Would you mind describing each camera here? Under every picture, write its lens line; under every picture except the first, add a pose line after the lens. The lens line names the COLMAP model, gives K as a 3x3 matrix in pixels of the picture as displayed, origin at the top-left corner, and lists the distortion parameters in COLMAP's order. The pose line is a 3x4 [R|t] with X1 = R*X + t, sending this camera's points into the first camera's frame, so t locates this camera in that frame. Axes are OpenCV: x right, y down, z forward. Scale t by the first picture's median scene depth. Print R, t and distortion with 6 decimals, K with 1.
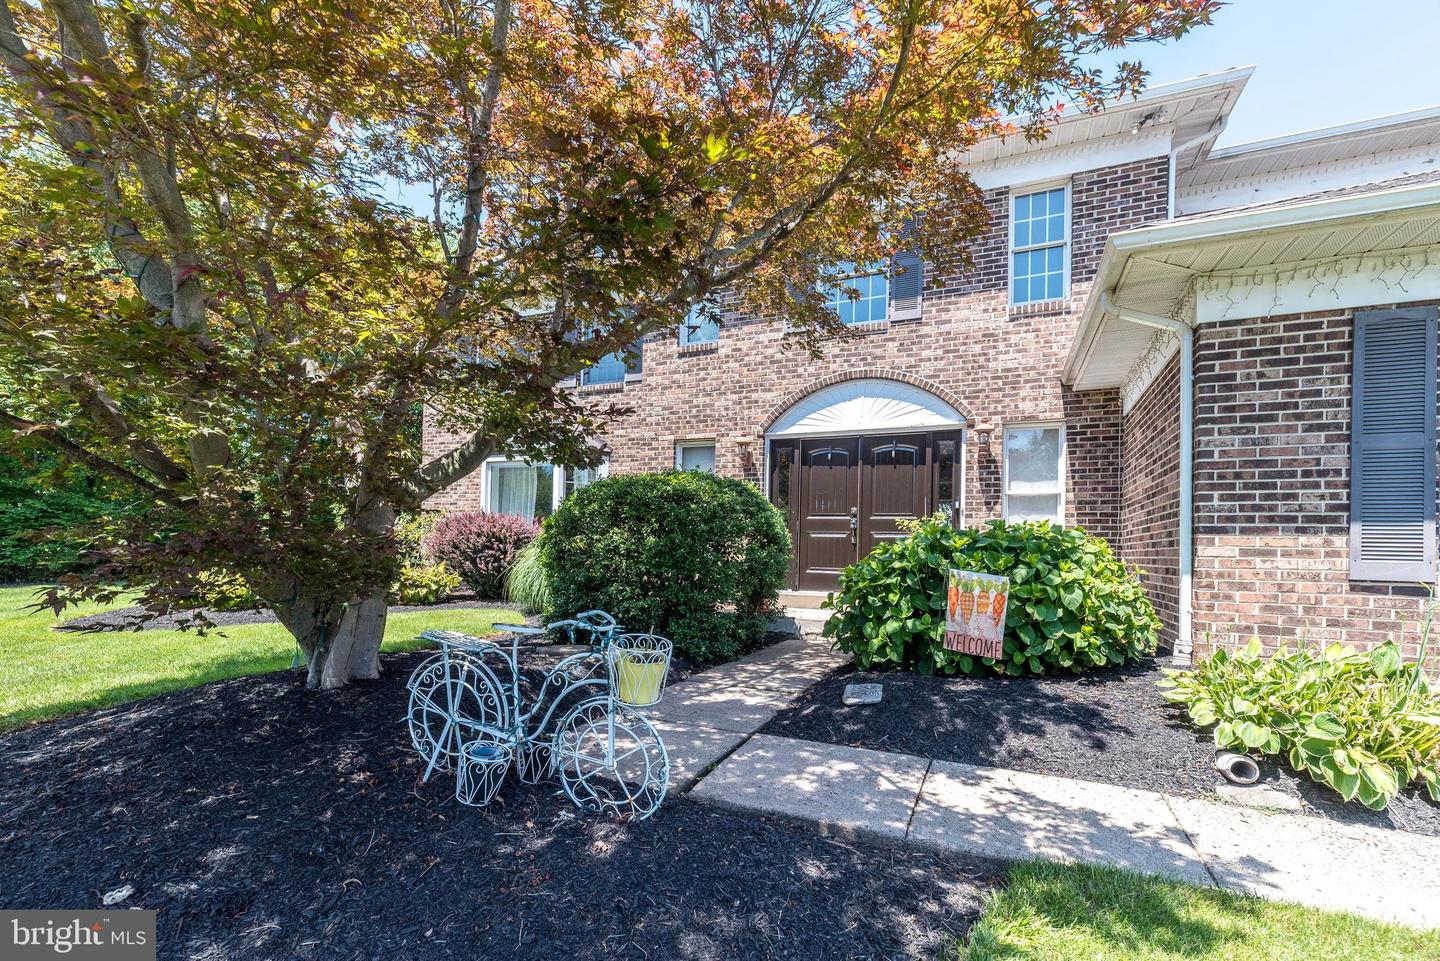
lens RADIAL K [[624.6, 0, 720.8], [0, 624.6, 491.9], [0, 0, 1]] dist [0.002685, 0.000315]
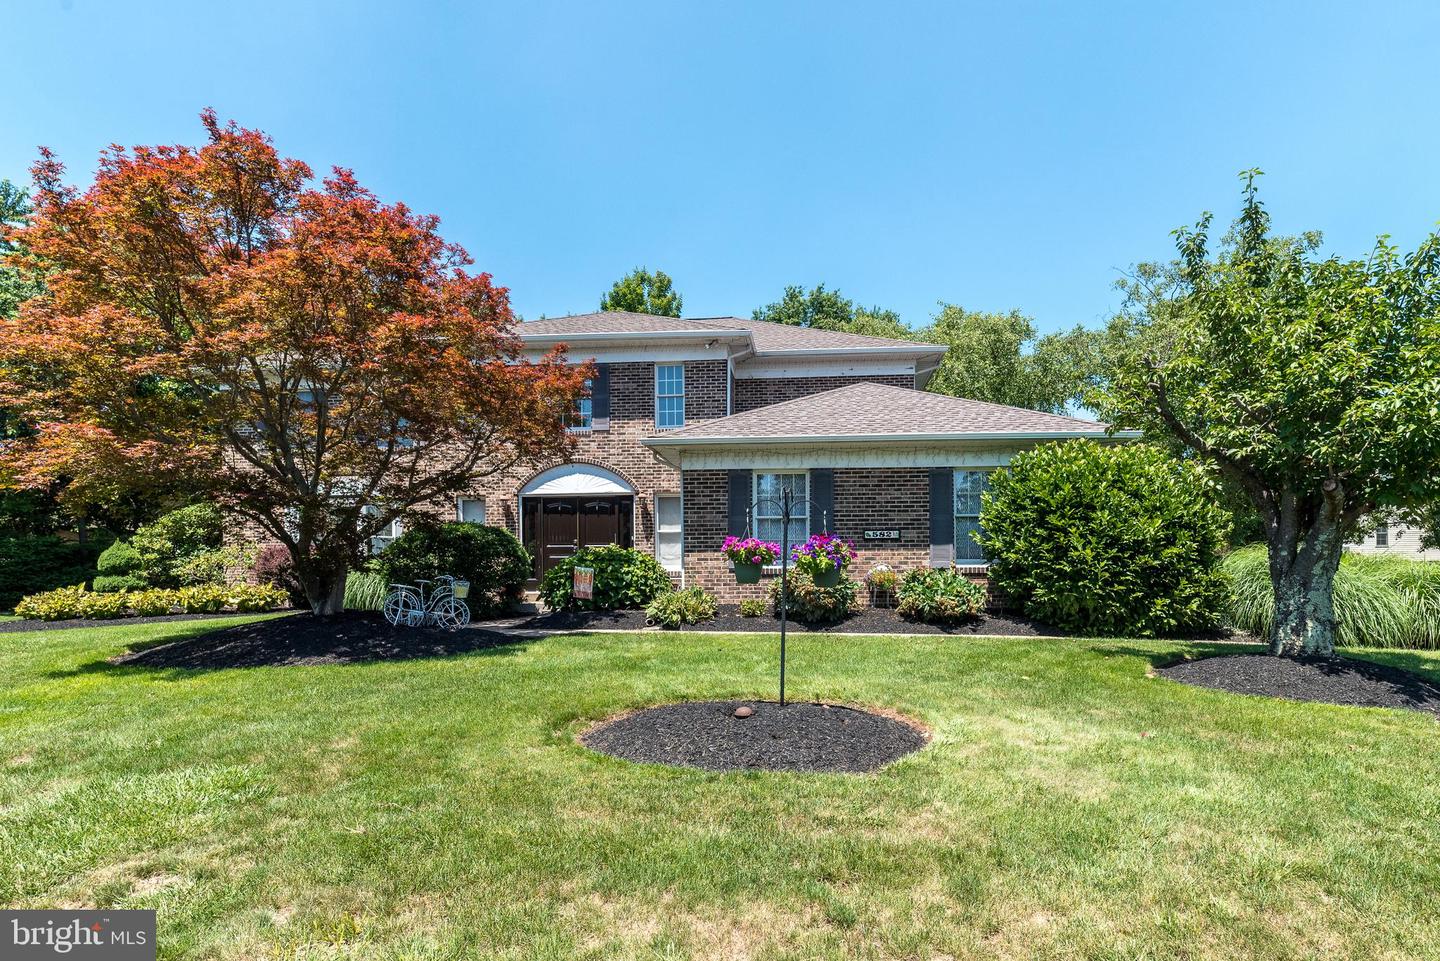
lens RADIAL K [[663.2, 0, 721.6], [0, 663.2, 576.7], [0, 0, 1]] dist [0.000476, 0.000100]
pose [[0.949224, -0.024456, 0.313648, 0.031125], [-0.004588, 0.995792, 0.091529, -0.045734], [-0.314567, -0.088321, 0.945118, -0.888553]]
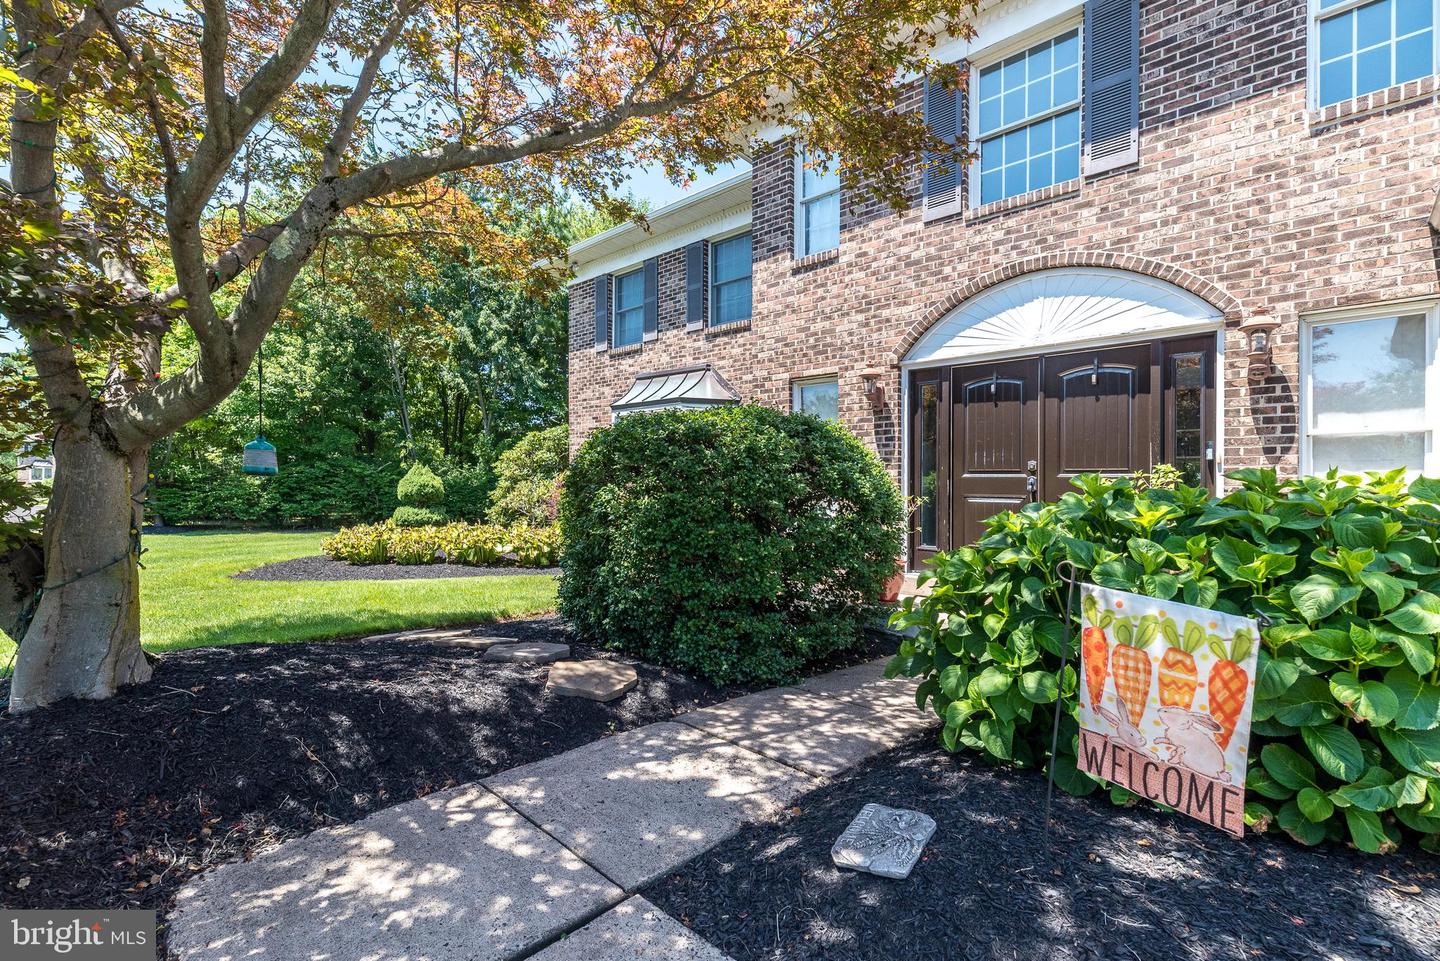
lens RADIAL K [[634.4, 0, 715.5], [0, 634.4, 451.8], [0, 0, 1]] dist [0.009758, -0.000923]
pose [[0.943305, -0.010778, -0.331752, 0.130510], [0.009206, 0.999938, -0.006311, 0.018394], [0.331800, 0.002899, 0.943345, 0.248520]]
